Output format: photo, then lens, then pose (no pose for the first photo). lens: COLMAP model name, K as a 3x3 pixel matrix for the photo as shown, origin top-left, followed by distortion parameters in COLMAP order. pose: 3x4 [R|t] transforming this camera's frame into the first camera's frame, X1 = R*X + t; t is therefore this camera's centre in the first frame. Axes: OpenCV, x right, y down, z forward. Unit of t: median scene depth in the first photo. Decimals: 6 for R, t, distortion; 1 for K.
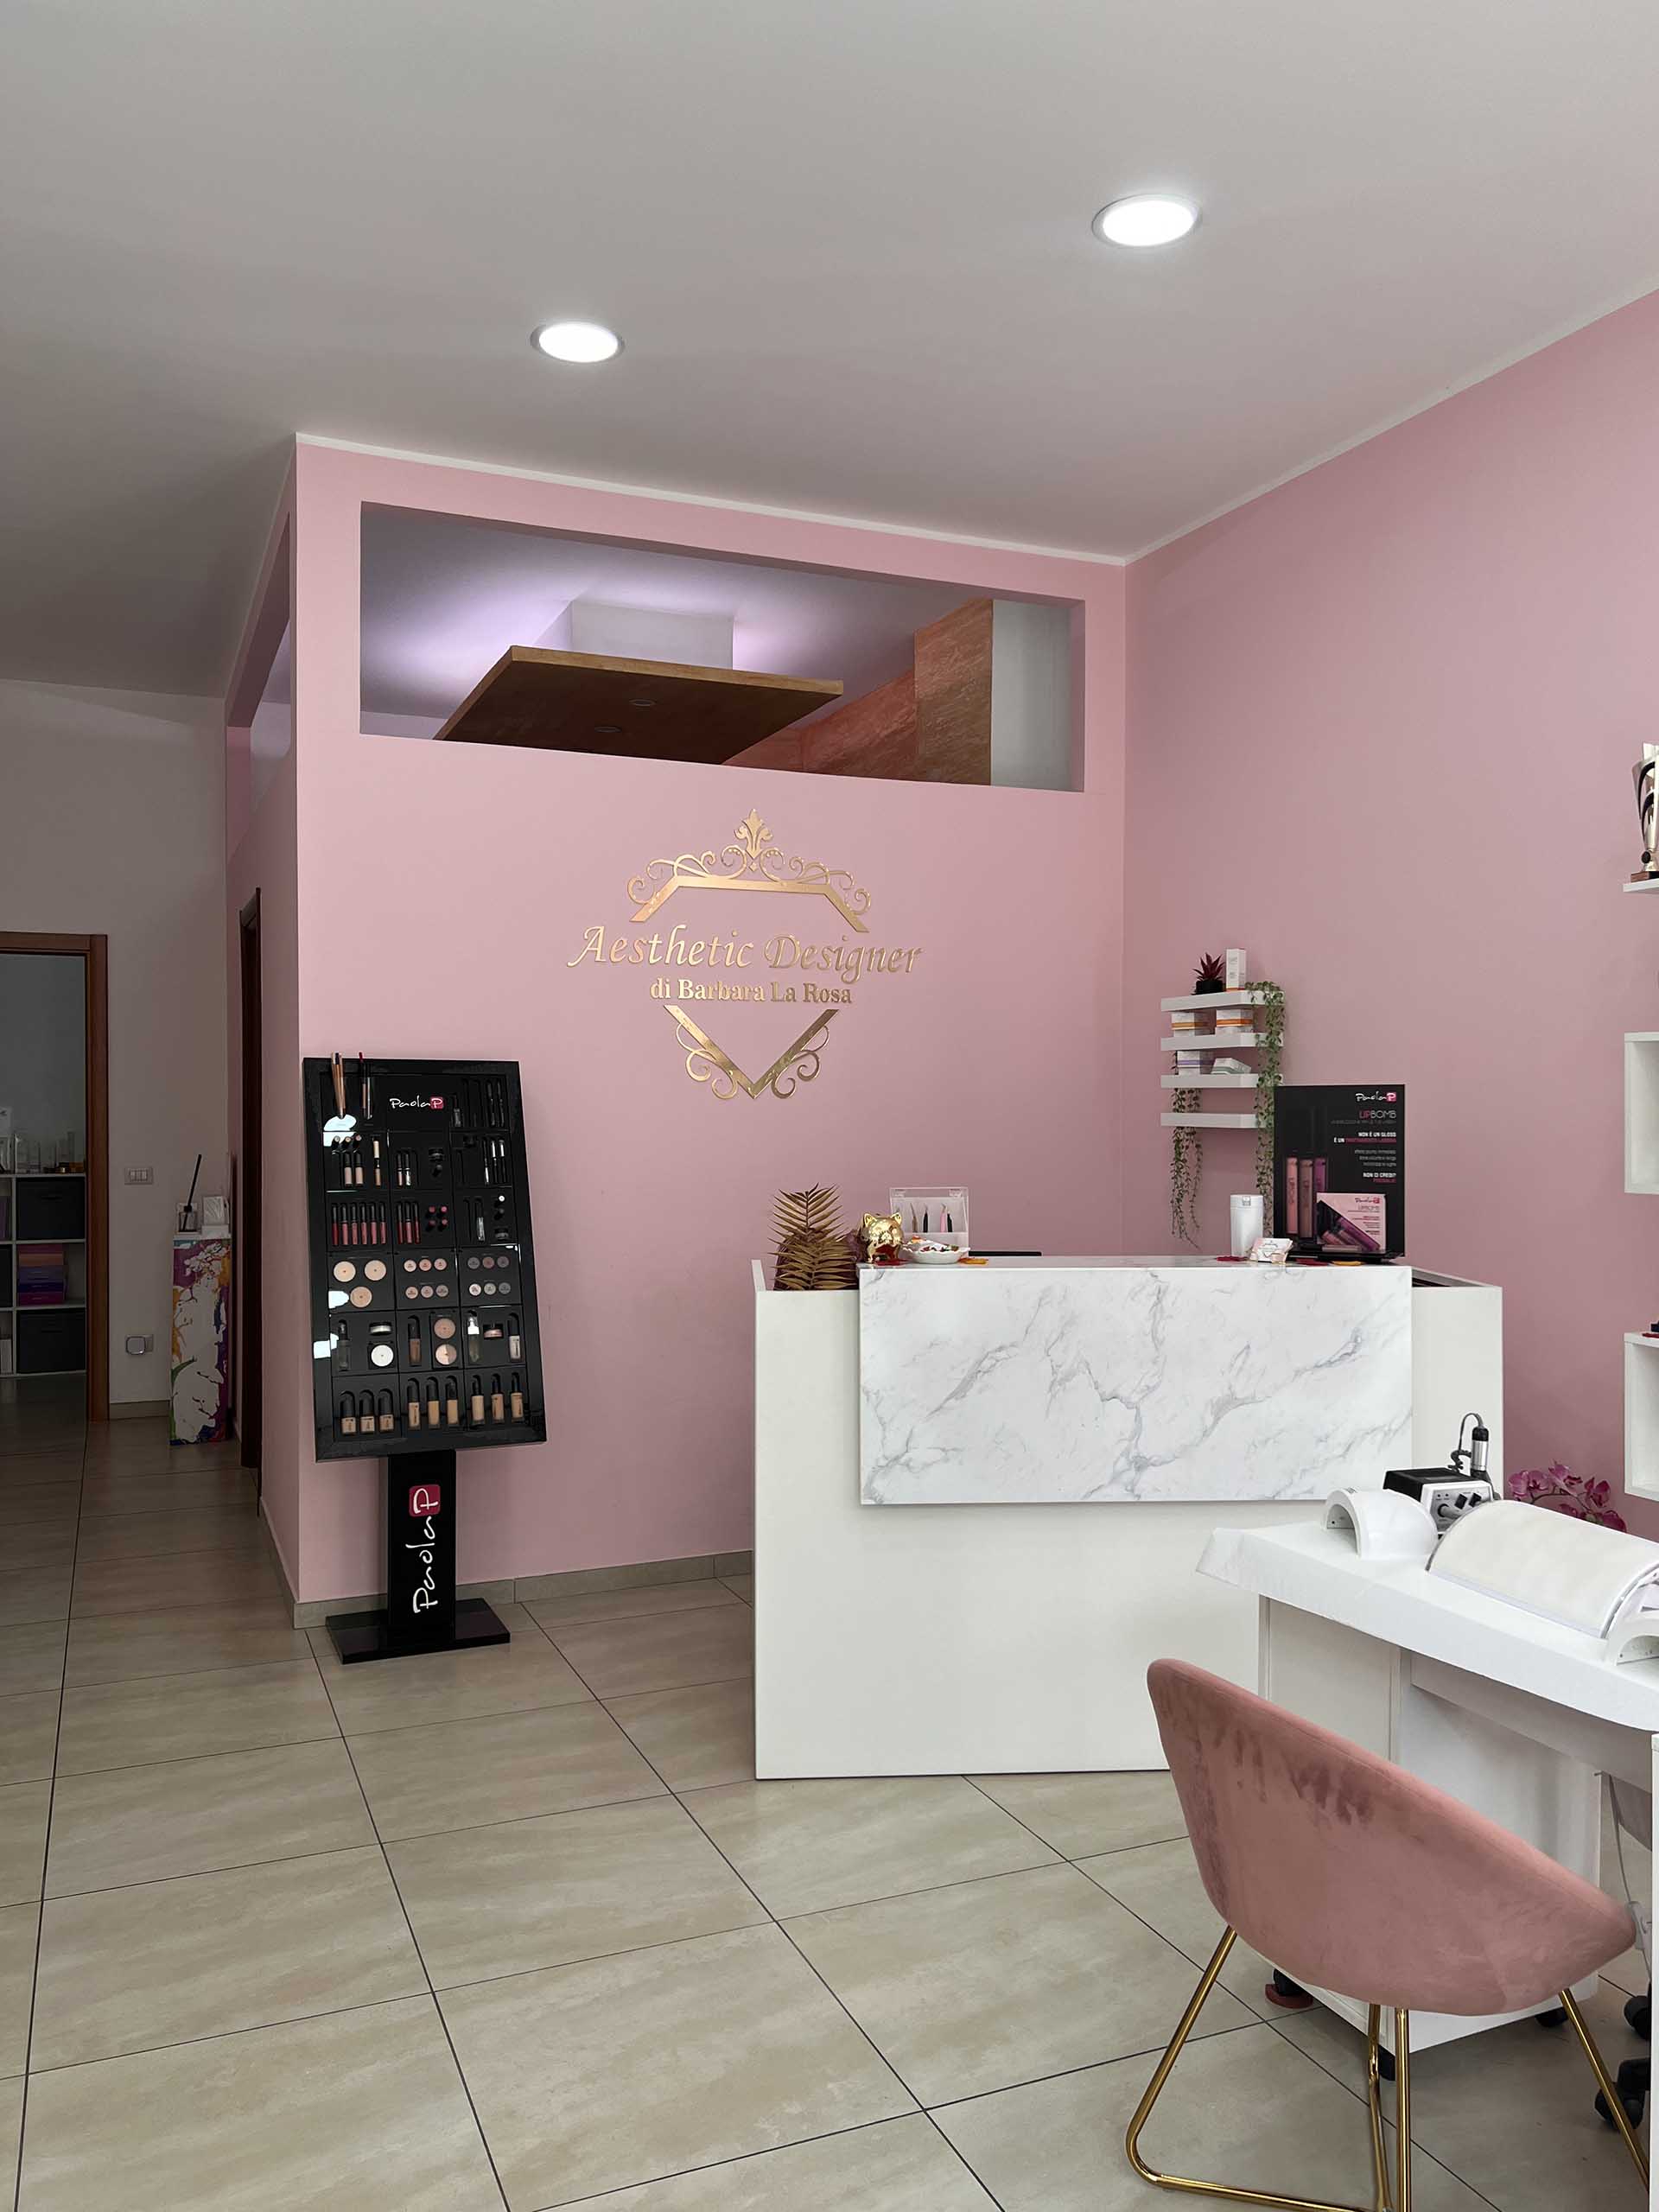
lens RADIAL K [[1618.7, 0, 829.5], [0, 1618.7, 1106.0], [0, 0, 1]] dist [0.003278, -0.039906]
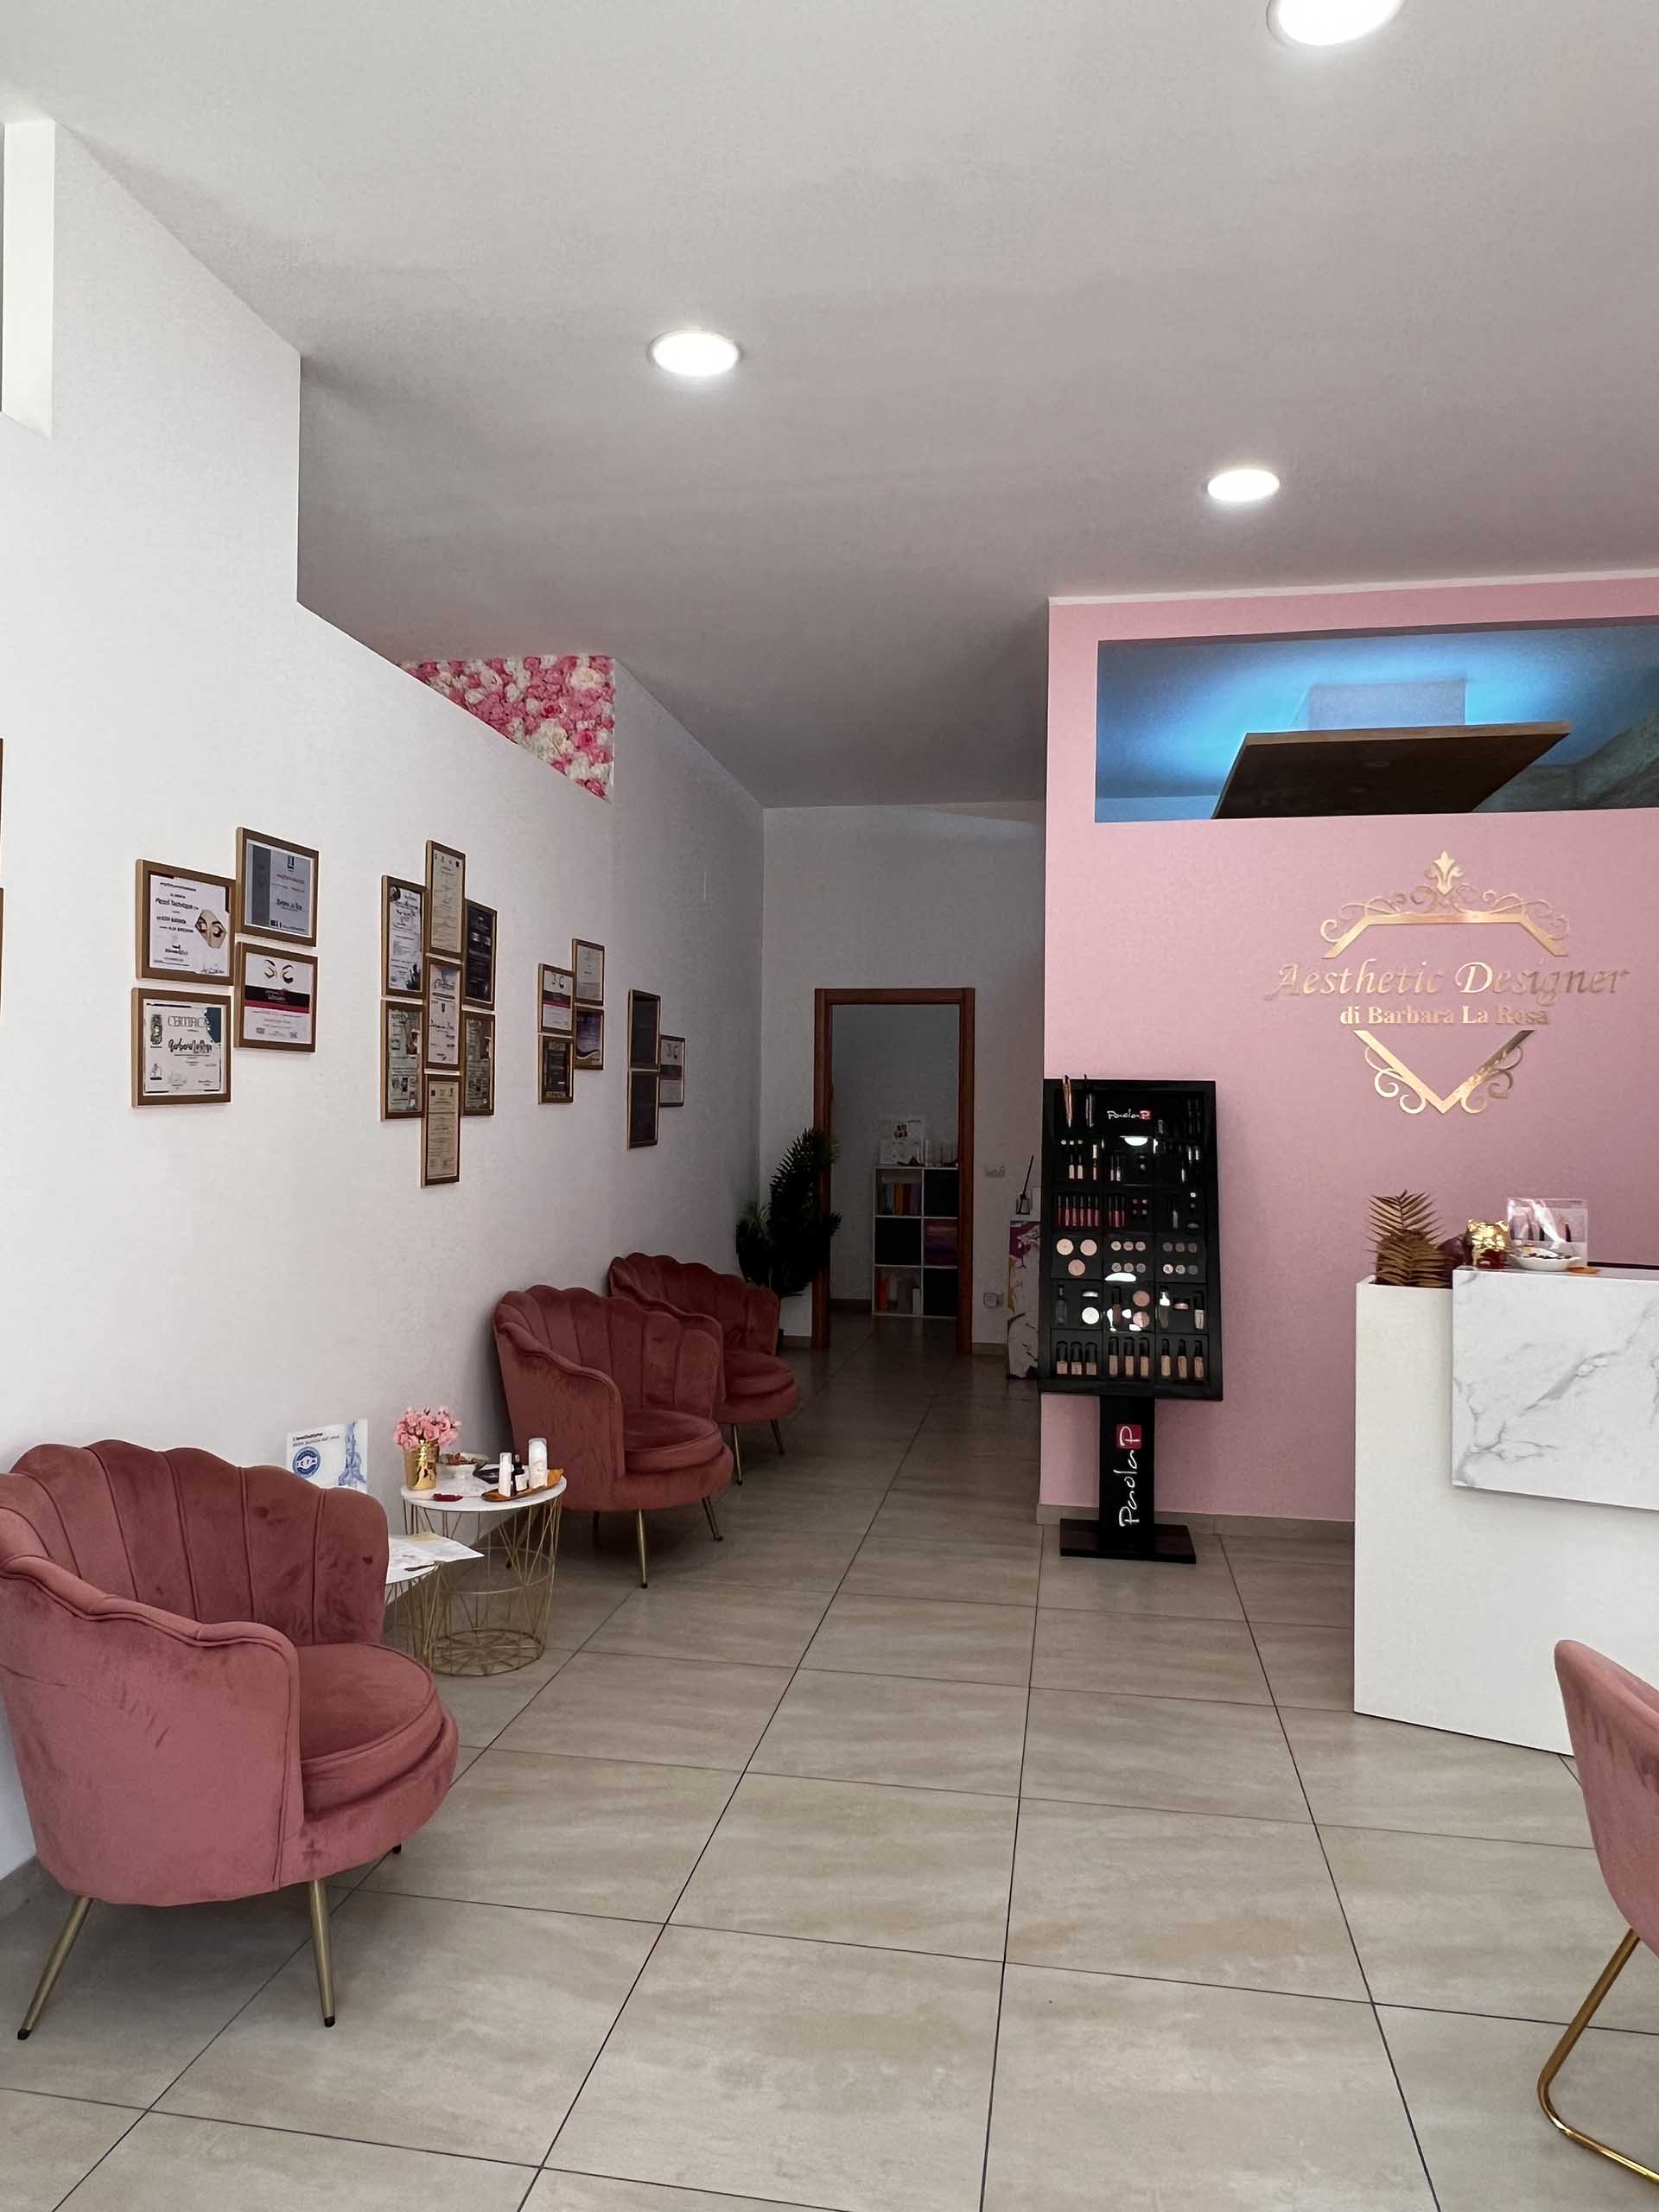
lens RADIAL K [[1392.1, 0, 829.5], [0, 1392.1, 1106.0], [0, 0, 1]] dist [-0.052840, -0.002100]
pose [[0.826951, 0.005694, -0.562246, 0.161123], [-0.011366, 0.999914, -0.006592, 0.000925], [0.562160, 0.011841, 0.826944, -0.004582]]
